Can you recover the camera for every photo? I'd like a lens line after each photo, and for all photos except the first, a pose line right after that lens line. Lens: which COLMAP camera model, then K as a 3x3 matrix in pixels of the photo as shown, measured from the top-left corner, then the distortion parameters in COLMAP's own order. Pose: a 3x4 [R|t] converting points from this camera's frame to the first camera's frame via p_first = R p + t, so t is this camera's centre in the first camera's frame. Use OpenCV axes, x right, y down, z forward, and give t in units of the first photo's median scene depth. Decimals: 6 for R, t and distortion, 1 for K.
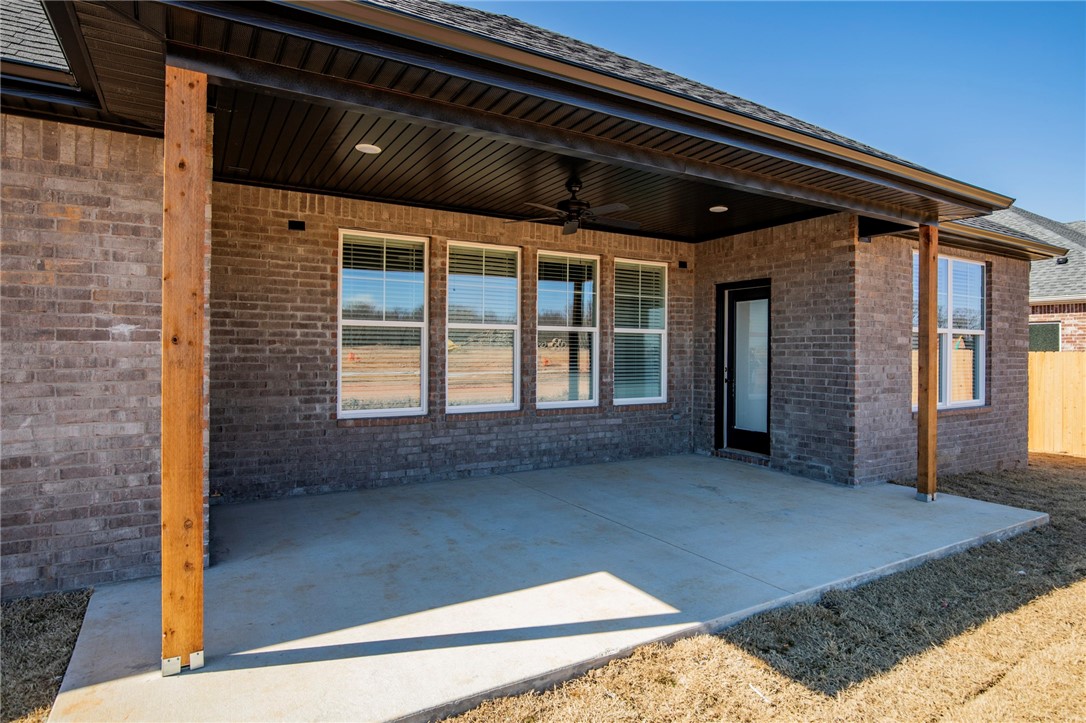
lens RADIAL K [[618.9, 0, 550.9], [0, 618.9, 359.4], [0, 0, 1]] dist [0.000778, -0.000228]
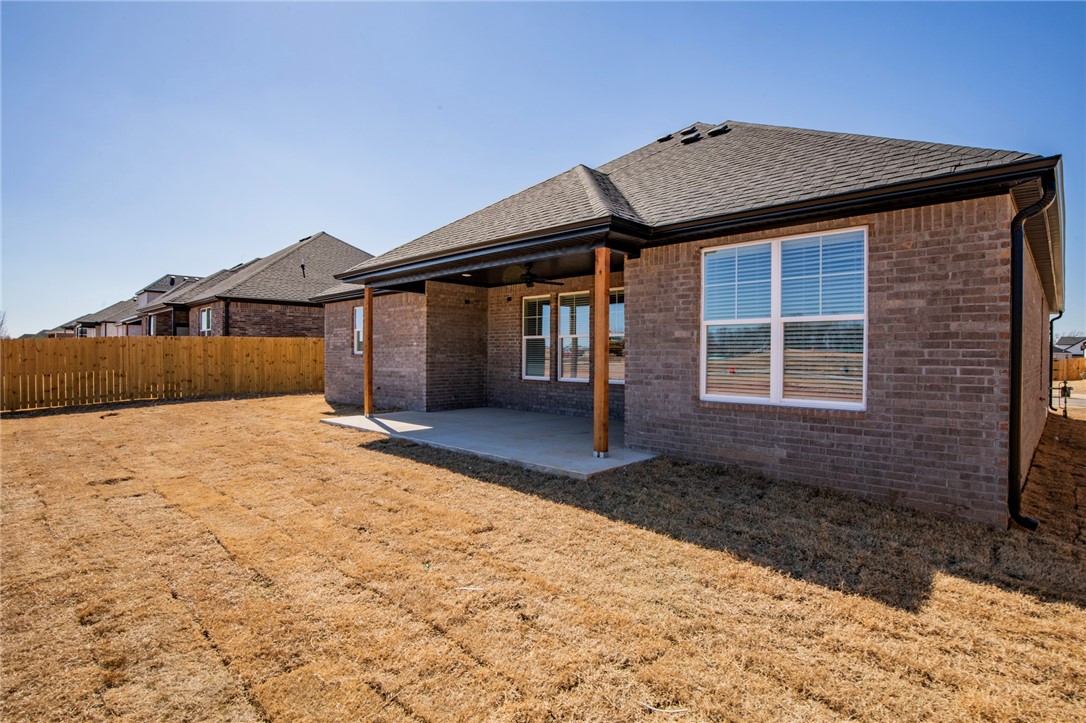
lens RADIAL K [[559.4, 0, 544.1], [0, 559.4, 357.7], [0, 0, 1]] dist [-0.014415, 0.000283]
pose [[0.227137, 0.000515, -0.973863, 1.558568], [-0.013505, 0.999905, -0.002621, 0.019214], [0.973769, 0.013748, 0.227123, 0.549758]]
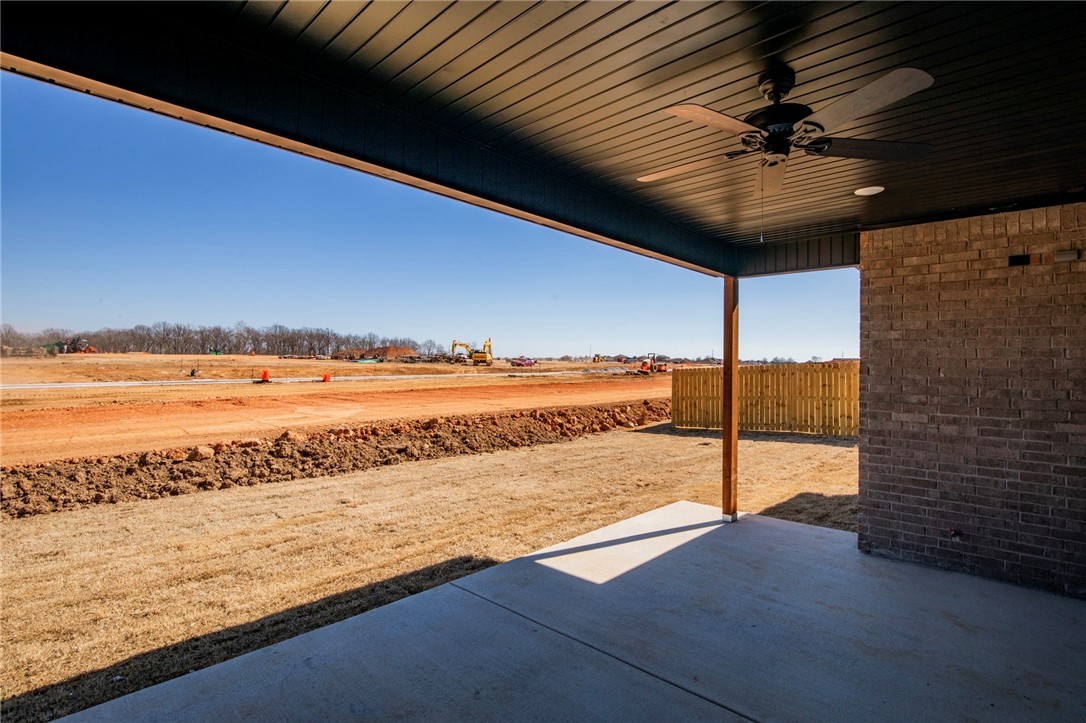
lens RADIAL K [[506.4, 0, 546.1], [0, 506.4, 361.3], [0, 0, 1]] dist [-0.024200, 0.001508]
pose [[-0.966033, -0.024367, -0.257269, 0.264896], [-0.024946, 0.999688, -0.001014, -0.046787], [0.257213, 0.005438, -0.966339, 1.143322]]
